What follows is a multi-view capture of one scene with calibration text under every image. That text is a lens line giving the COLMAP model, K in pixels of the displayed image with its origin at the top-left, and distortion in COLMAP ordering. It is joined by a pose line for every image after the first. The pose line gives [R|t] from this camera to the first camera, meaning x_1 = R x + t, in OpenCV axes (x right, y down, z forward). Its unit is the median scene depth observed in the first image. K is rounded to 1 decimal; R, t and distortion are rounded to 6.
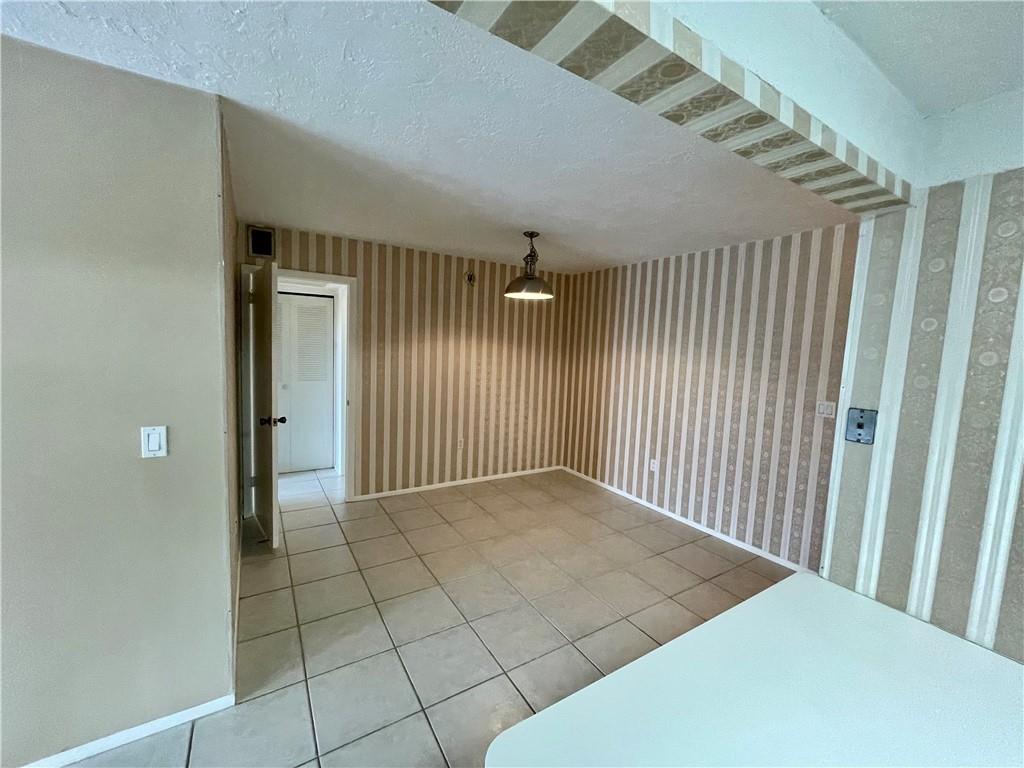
lens RADIAL K [[412.5, 0, 512.5], [0, 412.5, 383.2], [0, 0, 1]] dist [-0.013782, 0.001715]
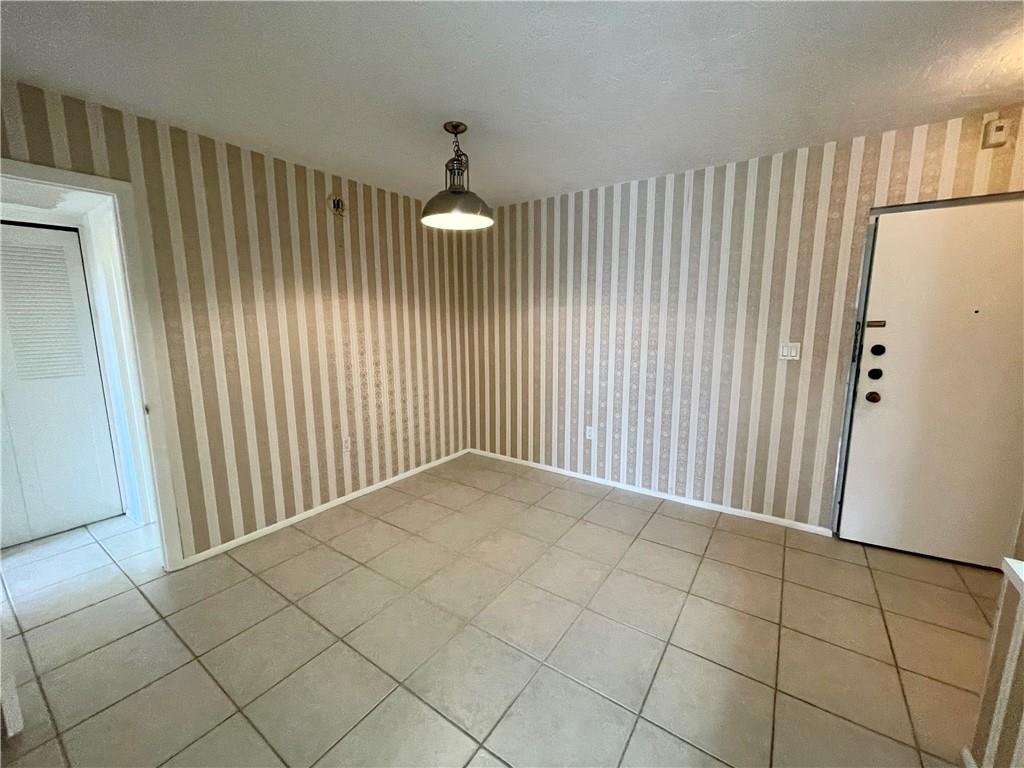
lens RADIAL K [[412.5, 0, 514.0], [0, 412.5, 384.1], [0, 0, 1]] dist [-0.013782, 0.001715]
pose [[0.917254, -0.114348, 0.381536, -0.130300], [0.081906, 0.991583, 0.100269, -0.006784], [-0.389790, -0.060722, 0.918900, 0.253712]]
